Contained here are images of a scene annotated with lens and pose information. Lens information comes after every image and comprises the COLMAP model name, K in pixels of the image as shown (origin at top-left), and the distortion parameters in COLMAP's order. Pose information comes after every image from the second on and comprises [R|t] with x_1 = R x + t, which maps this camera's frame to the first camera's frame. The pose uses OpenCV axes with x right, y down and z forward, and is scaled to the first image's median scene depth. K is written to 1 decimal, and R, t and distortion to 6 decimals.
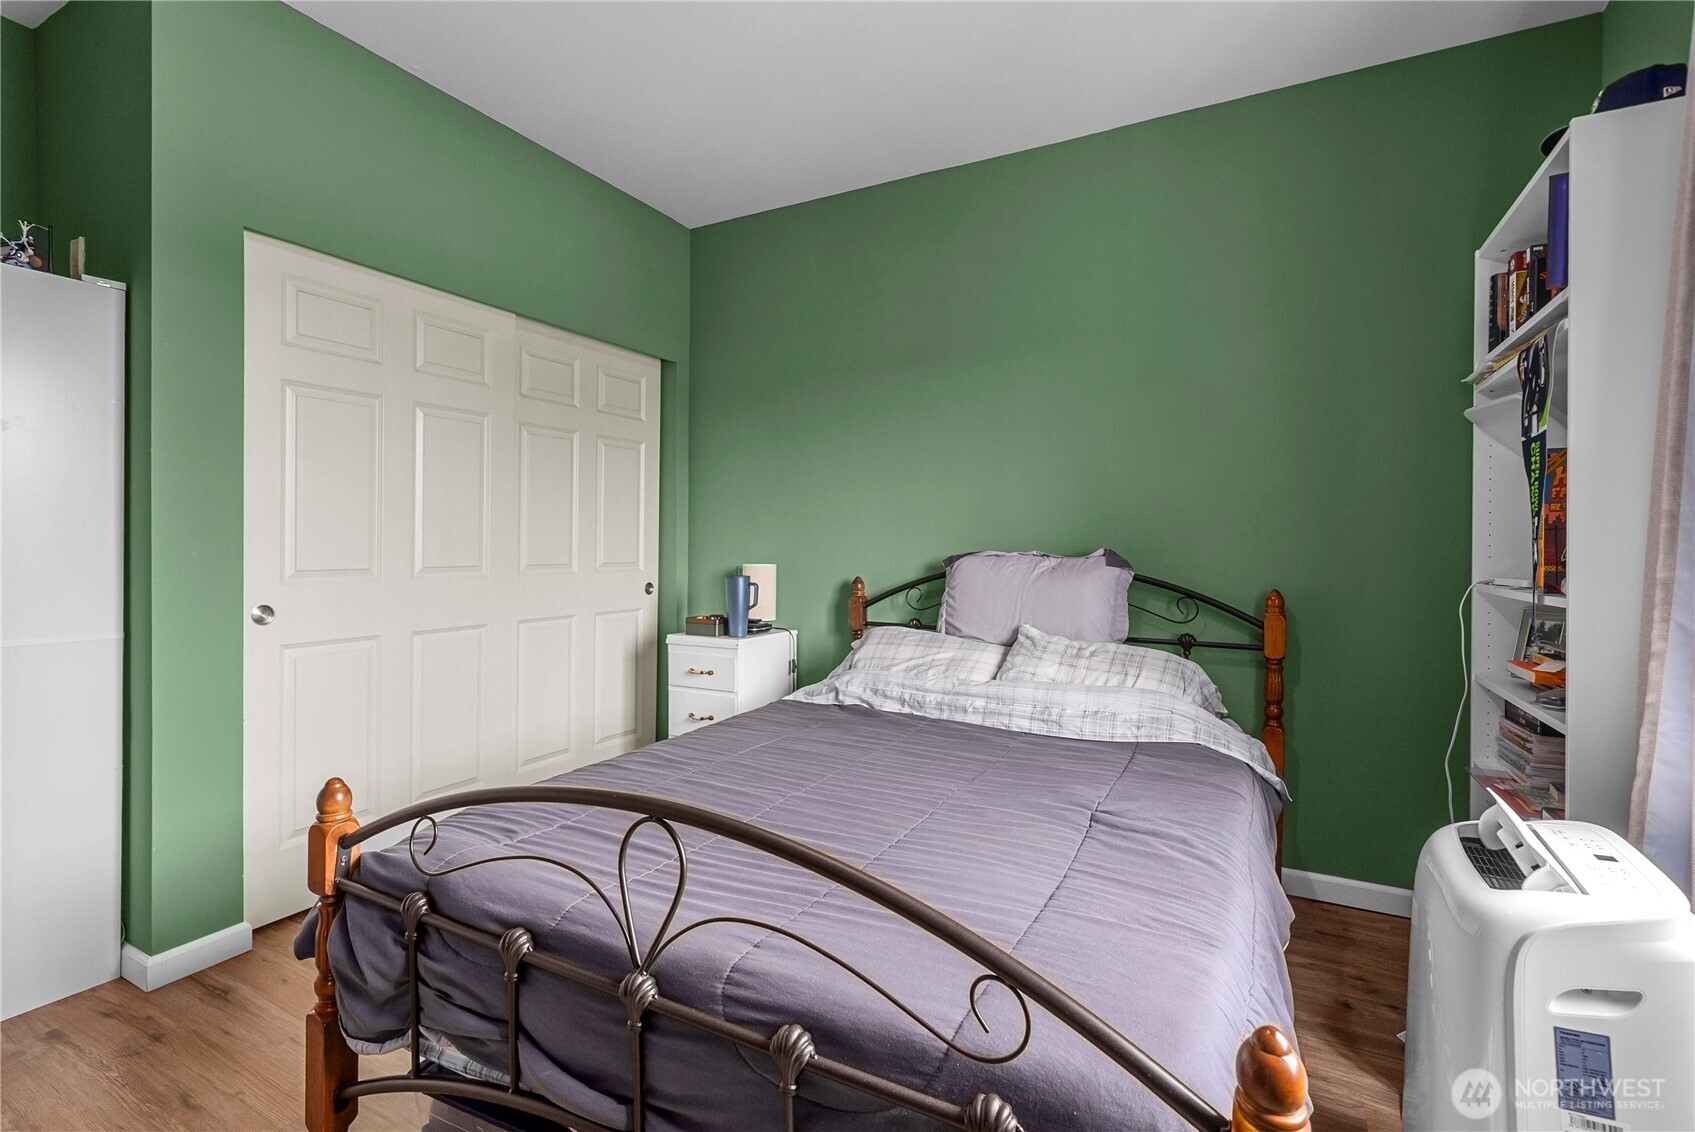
lens RADIAL K [[762.6, 0, 846.2], [0, 762.6, 561.9], [0, 0, 1]] dist [0.002737, 0.000182]
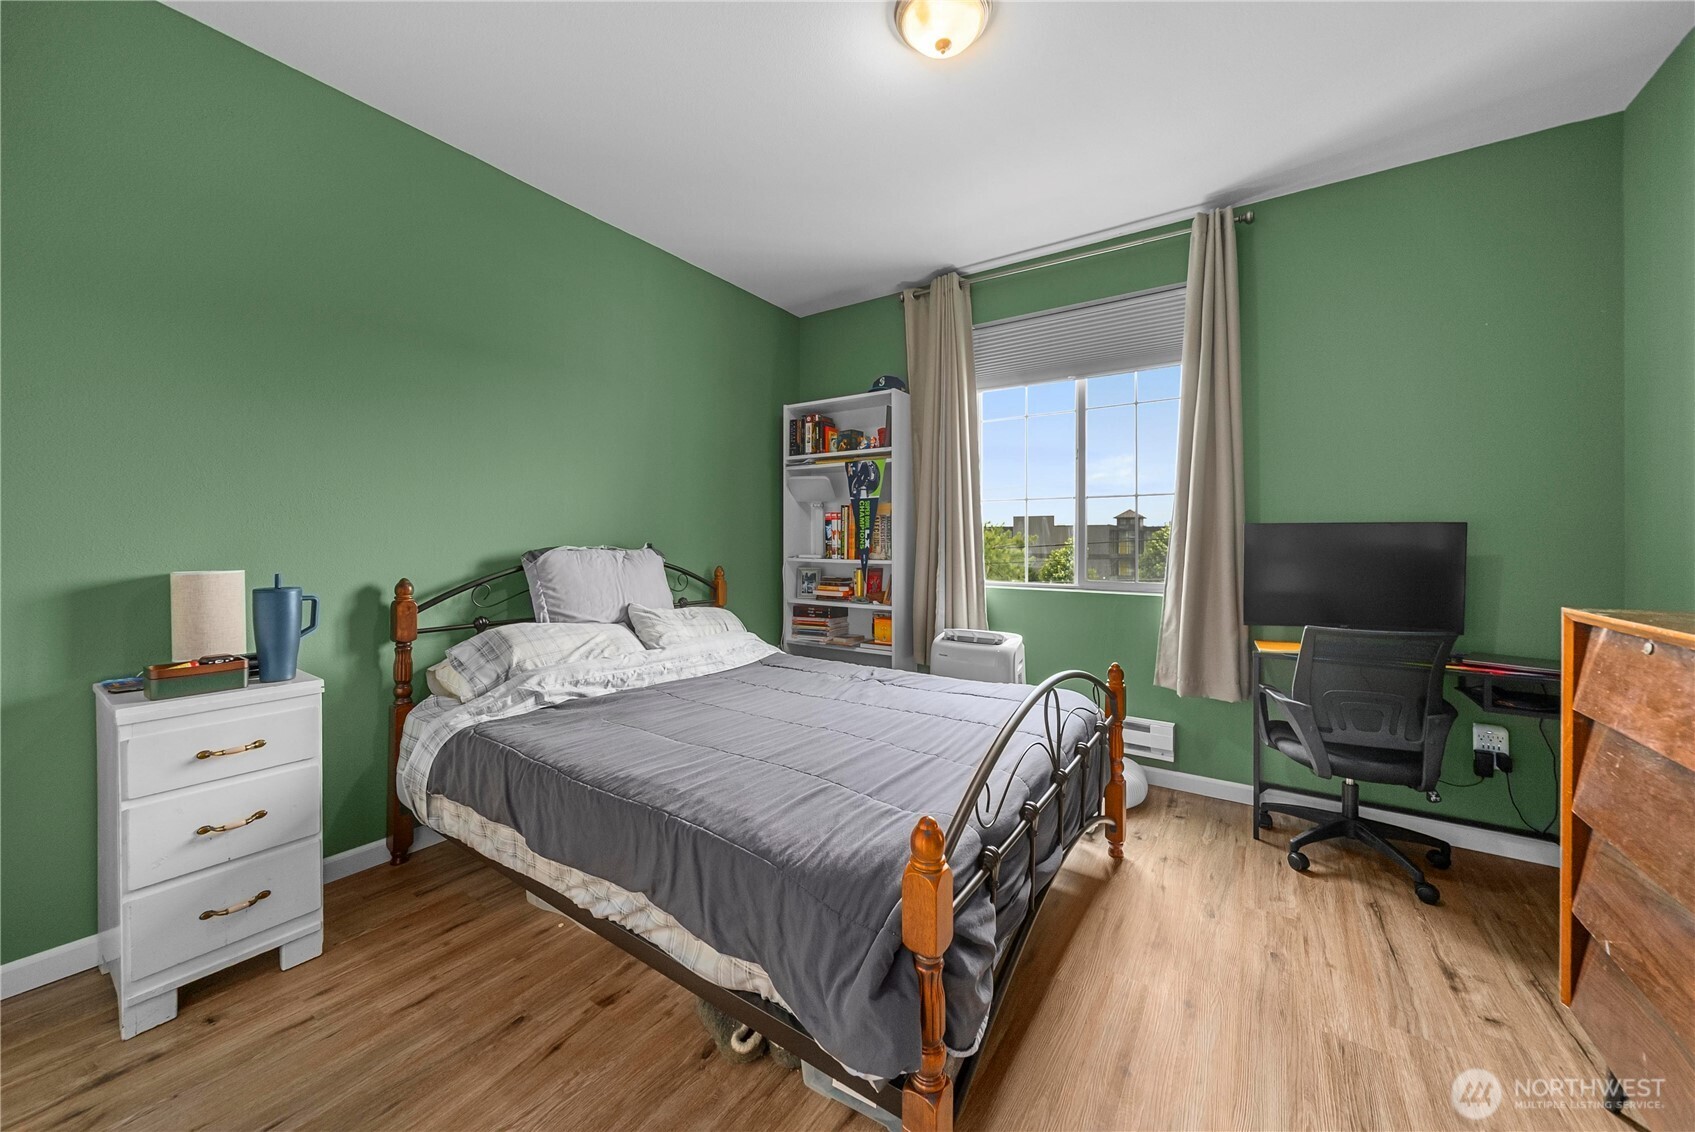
lens RADIAL K [[630.1, 0, 825.9], [0, 630.1, 540.5], [0, 0, 1]] dist [-0.005682, 0.000425]
pose [[0.102261, -0.005111, 0.994745, -0.743598], [0.015402, 0.999875, 0.003554, -0.019690], [-0.994638, 0.014958, 0.102327, 0.551092]]
